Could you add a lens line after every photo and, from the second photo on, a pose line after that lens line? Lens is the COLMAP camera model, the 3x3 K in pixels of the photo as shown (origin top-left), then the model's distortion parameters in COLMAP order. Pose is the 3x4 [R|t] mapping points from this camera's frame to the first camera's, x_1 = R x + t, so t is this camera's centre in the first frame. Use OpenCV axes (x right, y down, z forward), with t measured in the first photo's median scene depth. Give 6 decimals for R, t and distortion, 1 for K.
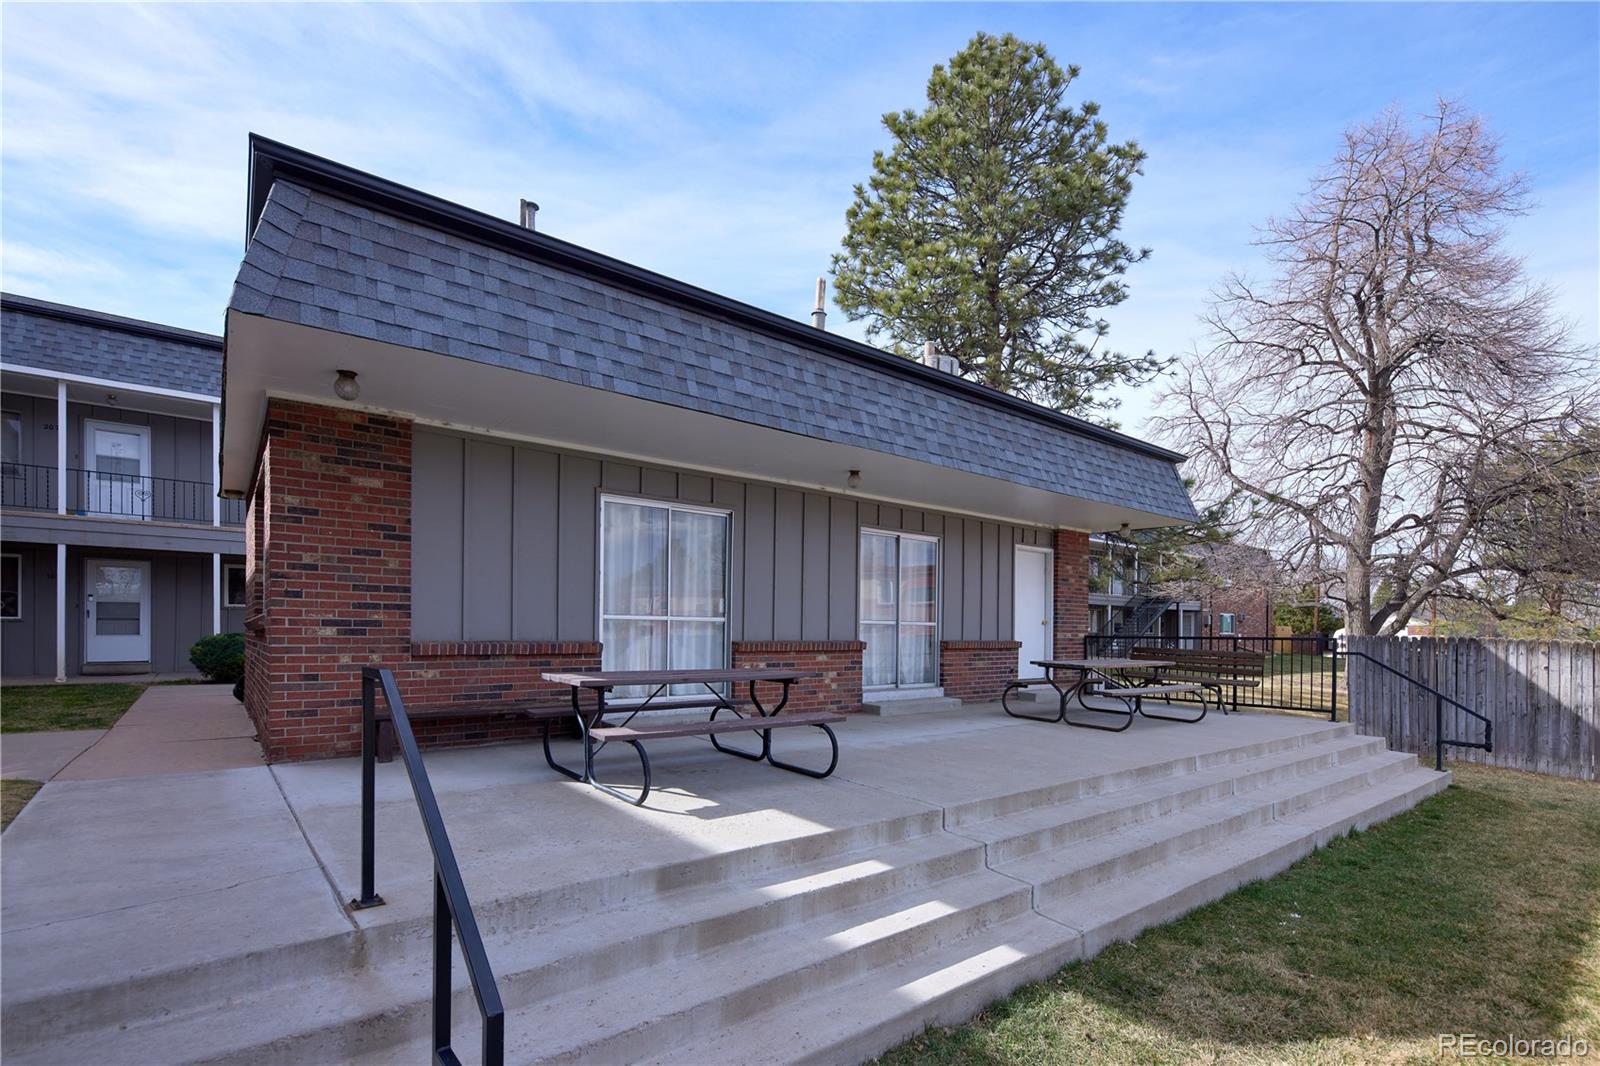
lens RADIAL K [[743.1, 0, 812.7], [0, 743.1, 629.2], [0, 0, 1]] dist [0.012894, 0.002228]
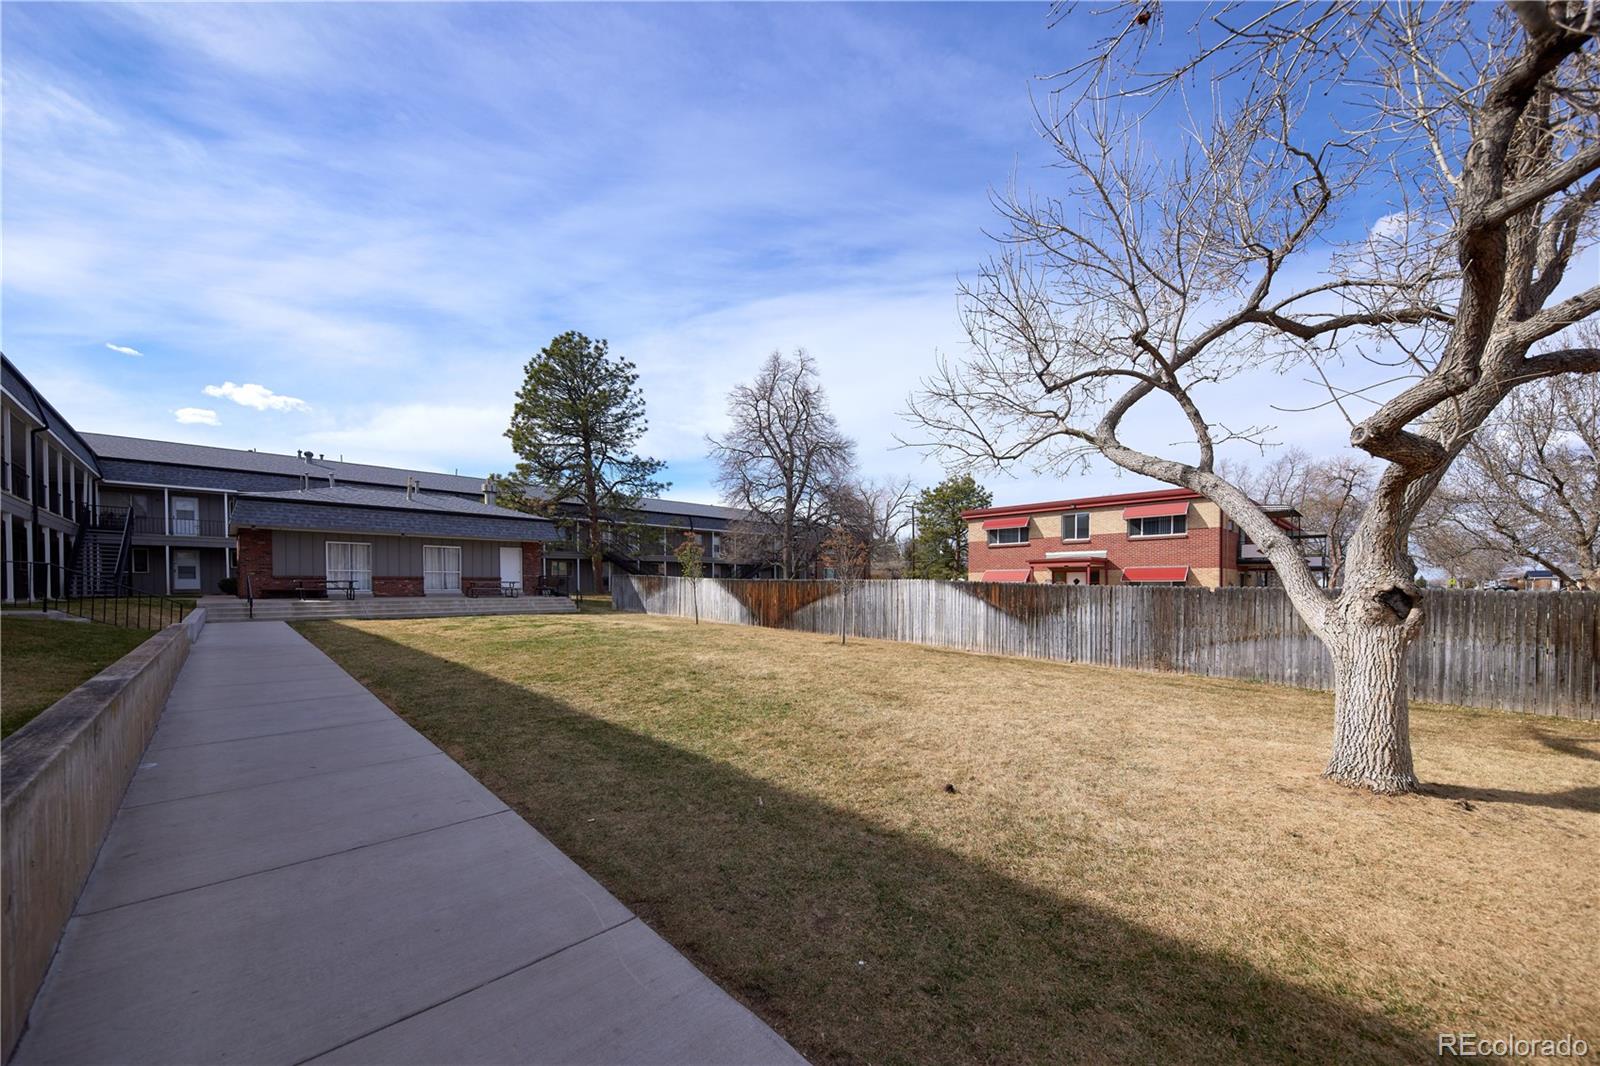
lens RADIAL K [[580.2, 0, 805.1], [0, 580.2, 594.9], [0, 0, 1]] dist [0.000457, -0.000472]
pose [[0.993536, -0.010316, 0.113047, 1.446441], [0.007758, 0.999704, 0.023043, 0.049343], [-0.113251, -0.022017, 0.993322, -1.836606]]
